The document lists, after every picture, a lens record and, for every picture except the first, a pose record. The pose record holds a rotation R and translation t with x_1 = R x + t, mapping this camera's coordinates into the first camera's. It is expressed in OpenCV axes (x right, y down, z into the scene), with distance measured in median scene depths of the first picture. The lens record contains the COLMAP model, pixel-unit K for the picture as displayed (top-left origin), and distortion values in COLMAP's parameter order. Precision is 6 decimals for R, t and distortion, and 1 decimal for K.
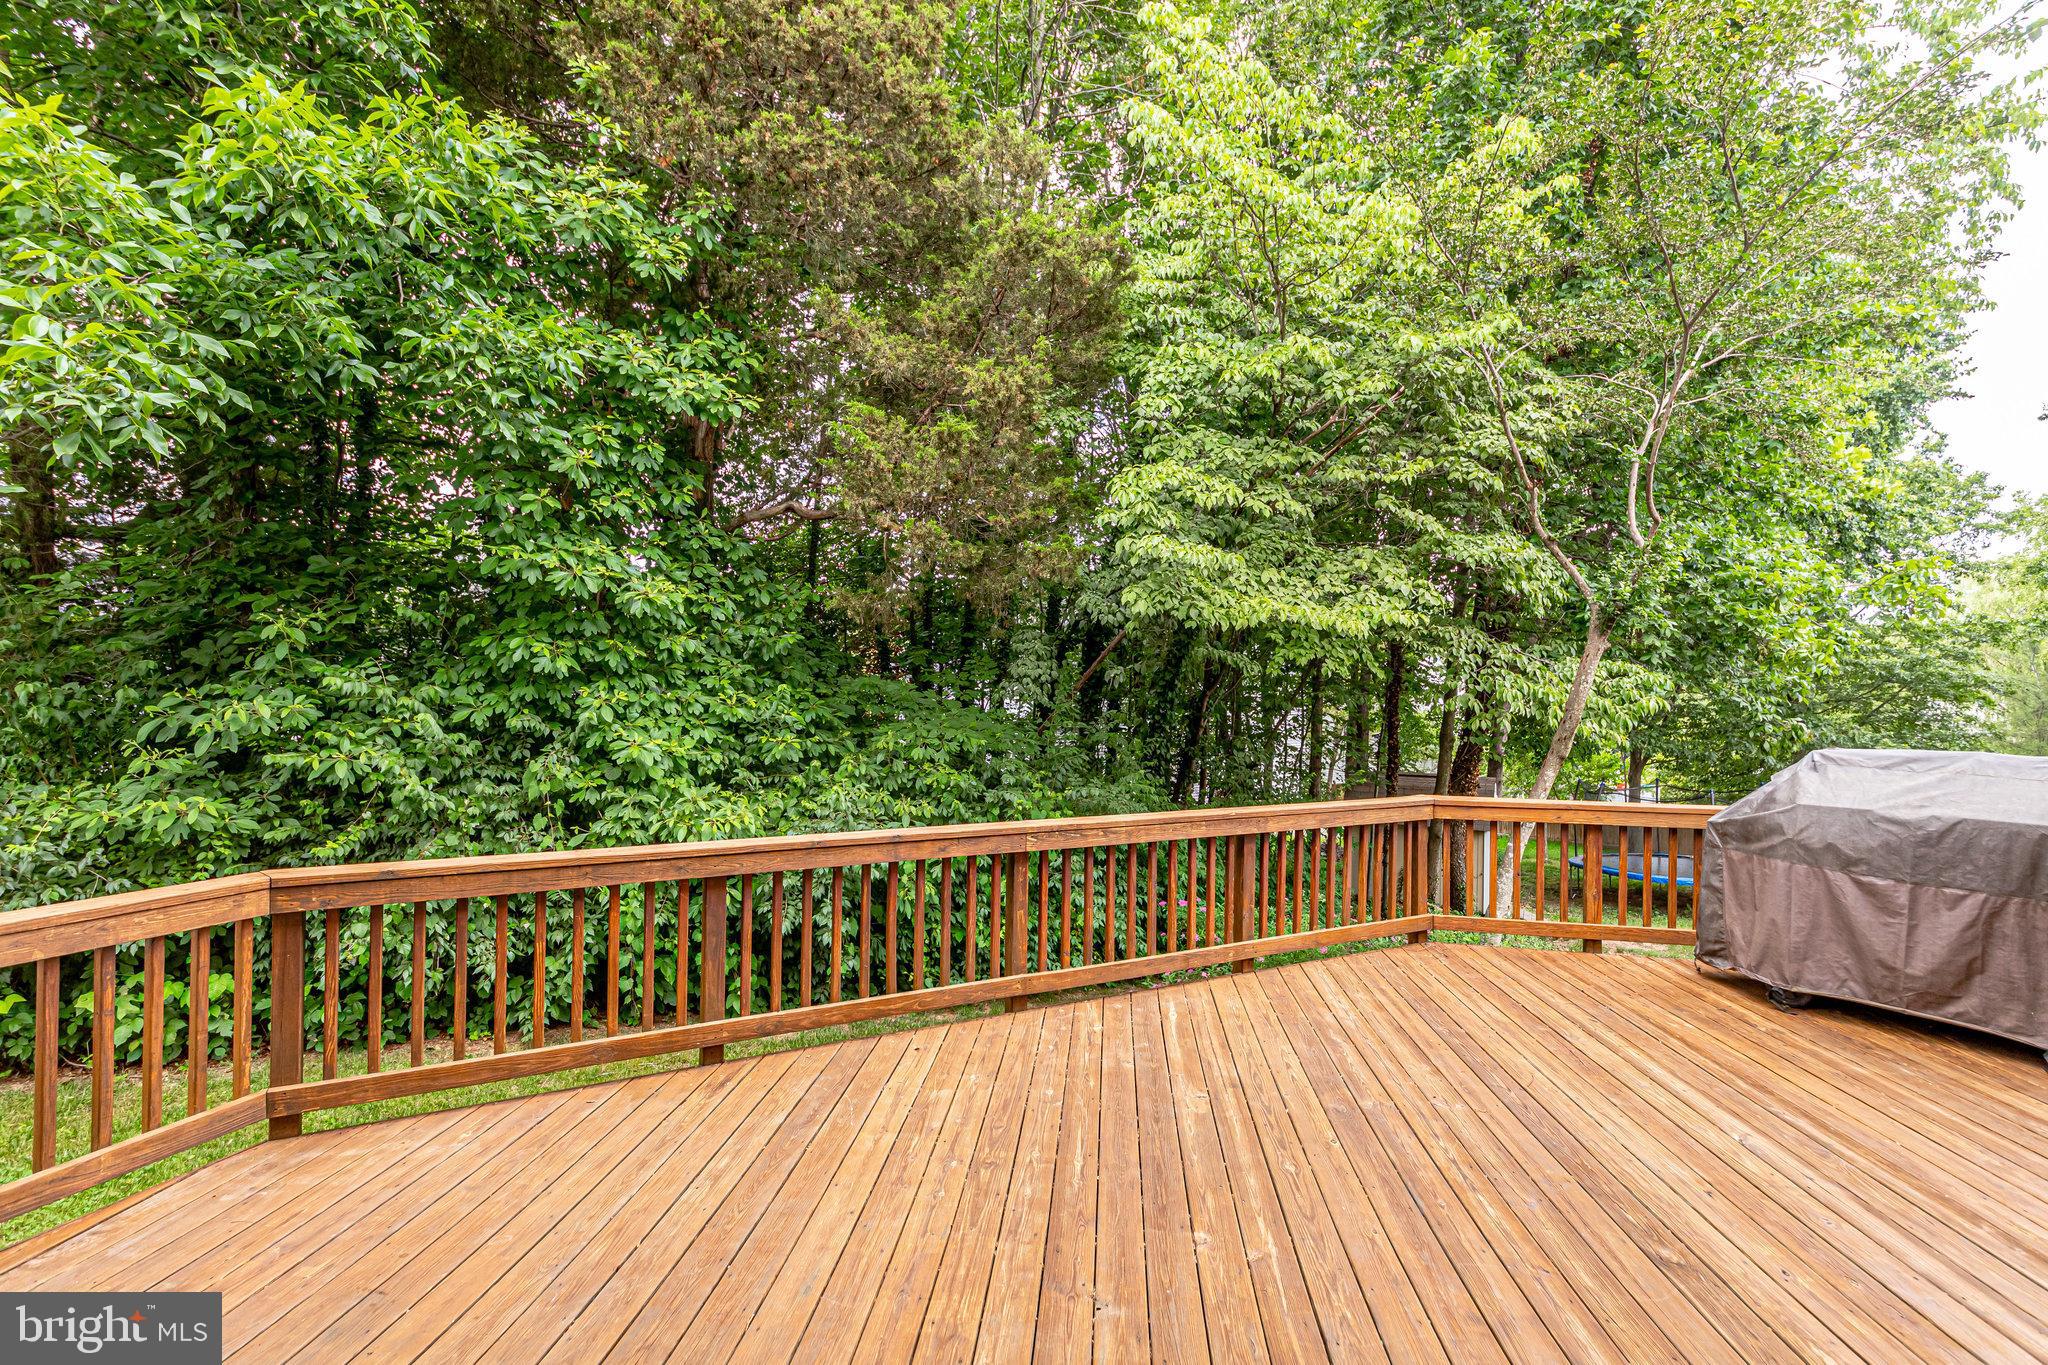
lens RADIAL K [[1029.3, 0, 1022.2], [0, 1029.3, 688.9], [0, 0, 1]] dist [-0.000117, -0.004531]
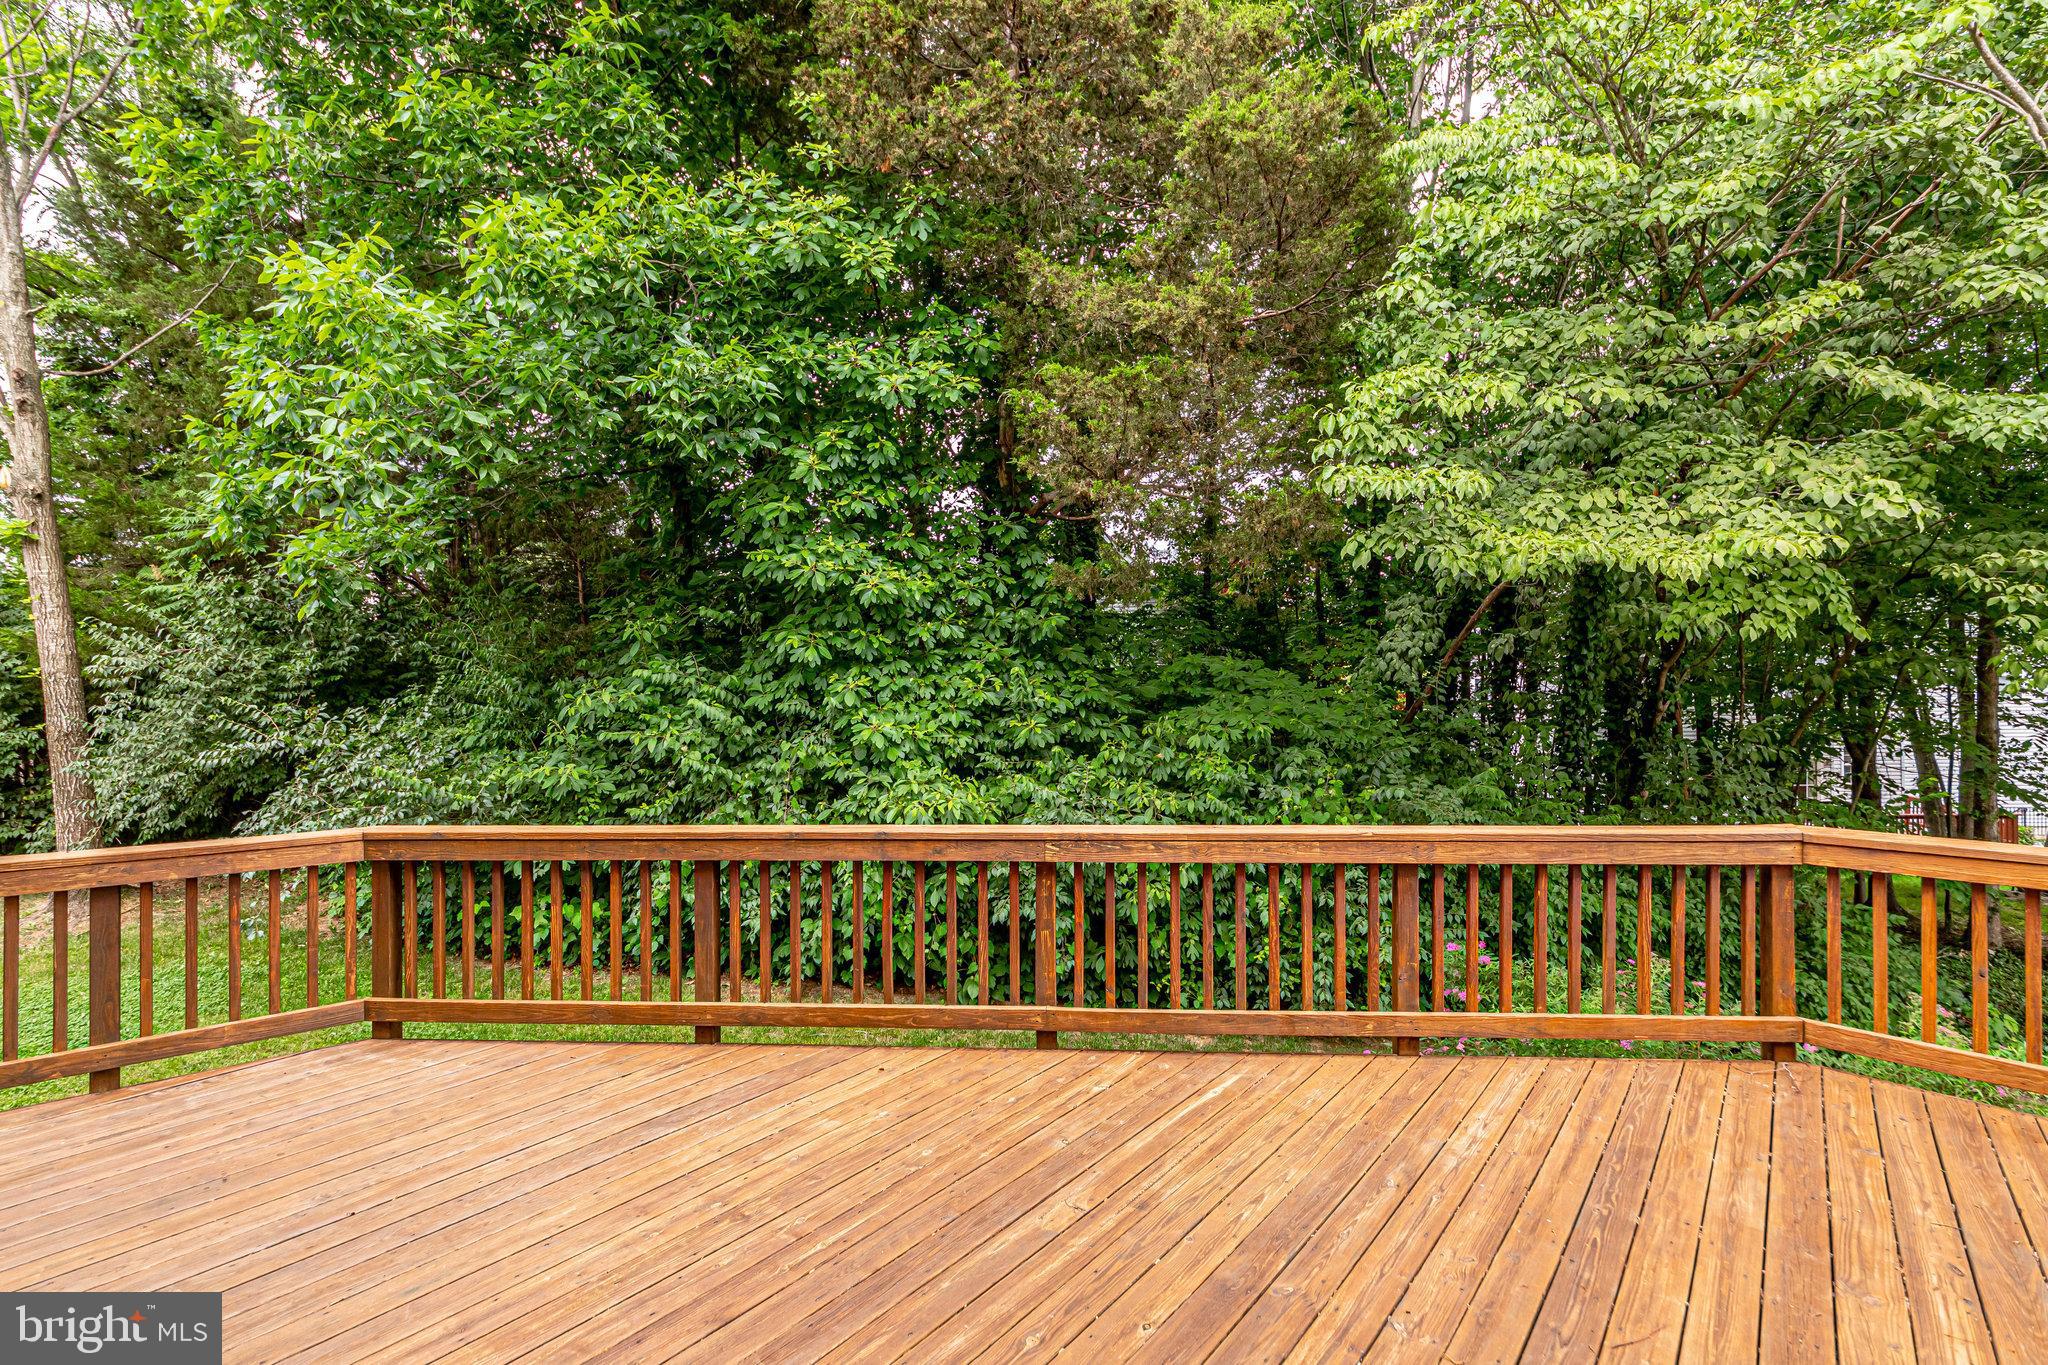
lens RADIAL K [[1029.3, 0, 1022.5], [0, 1029.3, 673.8], [0, 0, 1]] dist [-0.000117, -0.004531]
pose [[0.824264, -0.016670, -0.565960, 0.349204], [0.019175, 0.999815, -0.001522, 0.003301], [0.565881, -0.009597, 0.824431, 0.218597]]
